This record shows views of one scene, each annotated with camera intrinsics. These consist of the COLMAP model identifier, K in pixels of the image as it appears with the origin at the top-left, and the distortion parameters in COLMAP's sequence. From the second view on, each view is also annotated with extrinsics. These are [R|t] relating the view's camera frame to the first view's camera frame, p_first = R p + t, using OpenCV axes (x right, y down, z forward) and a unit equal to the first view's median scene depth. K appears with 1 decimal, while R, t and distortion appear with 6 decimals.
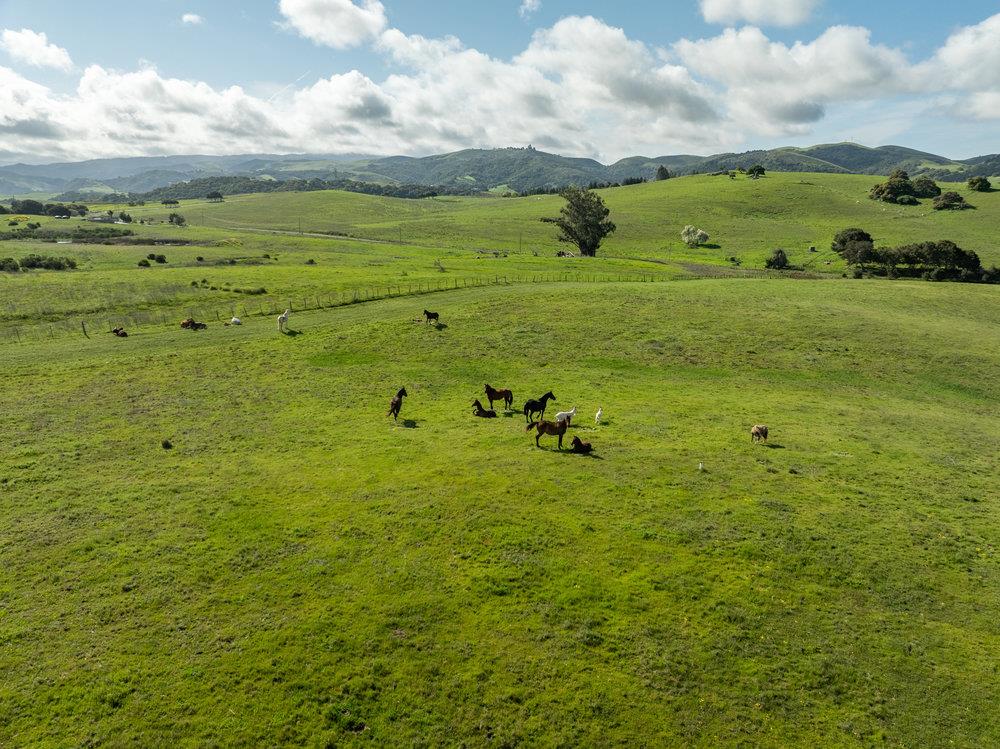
lens RADIAL K [[705.7, 0, 504.4], [0, 705.7, 370.4], [0, 0, 1]] dist [-0.040613, 0.006273]
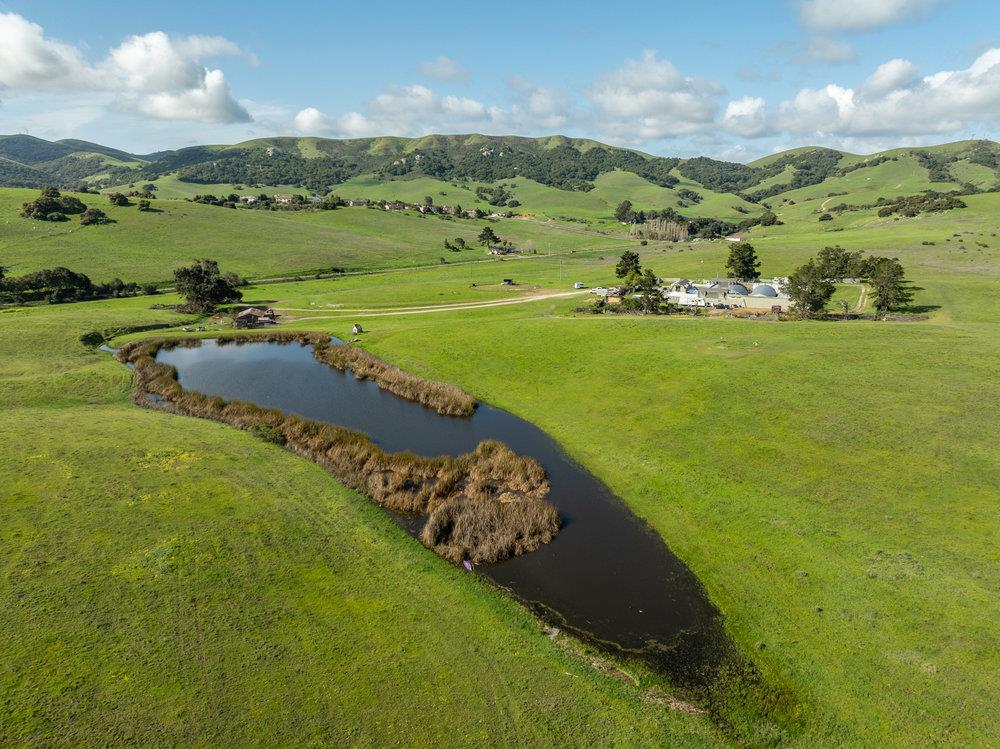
lens RADIAL K [[705.7, 0, 504.4], [0, 705.7, 370.4], [0, 0, 1]] dist [-0.040613, 0.006273]
pose [[0.530663, -0.216824, 0.819380, -0.001589], [0.203596, 0.971030, 0.125097, -0.000231], [-0.822767, 0.100439, 0.559434, -0.220459]]
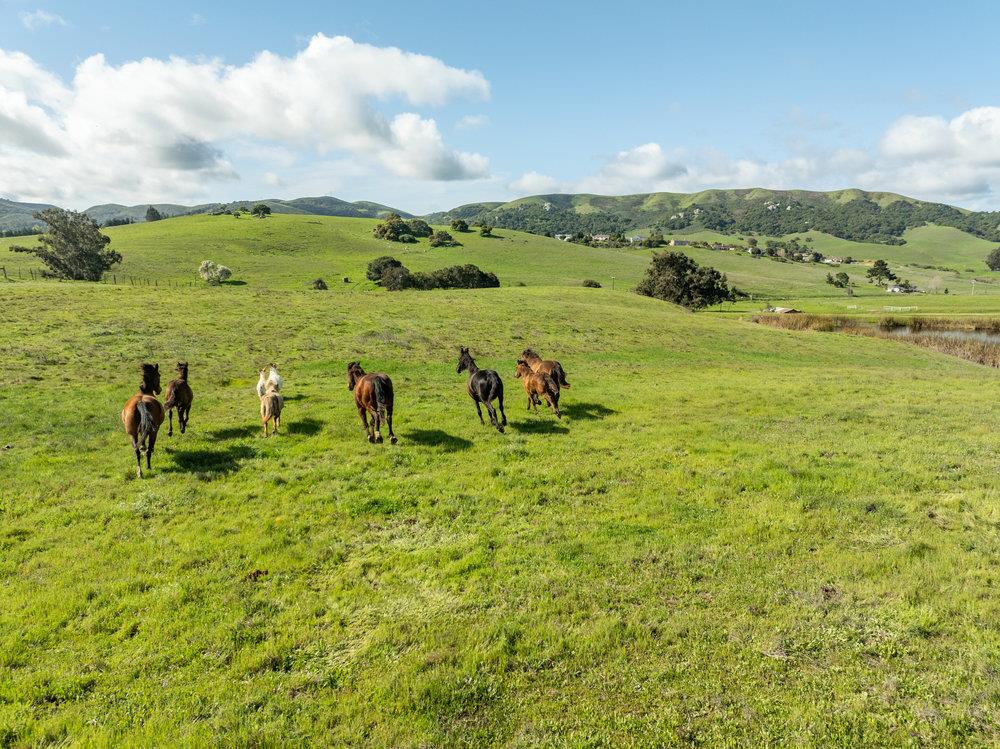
lens RADIAL K [[705.7, 0, 504.4], [0, 705.7, 370.4], [0, 0, 1]] dist [-0.040613, 0.006273]
pose [[0.773504, -0.101638, 0.625589, -0.010258], [0.146739, 0.988957, -0.020761, 0.002310], [-0.616570, 0.107857, 0.779877, 0.092897]]
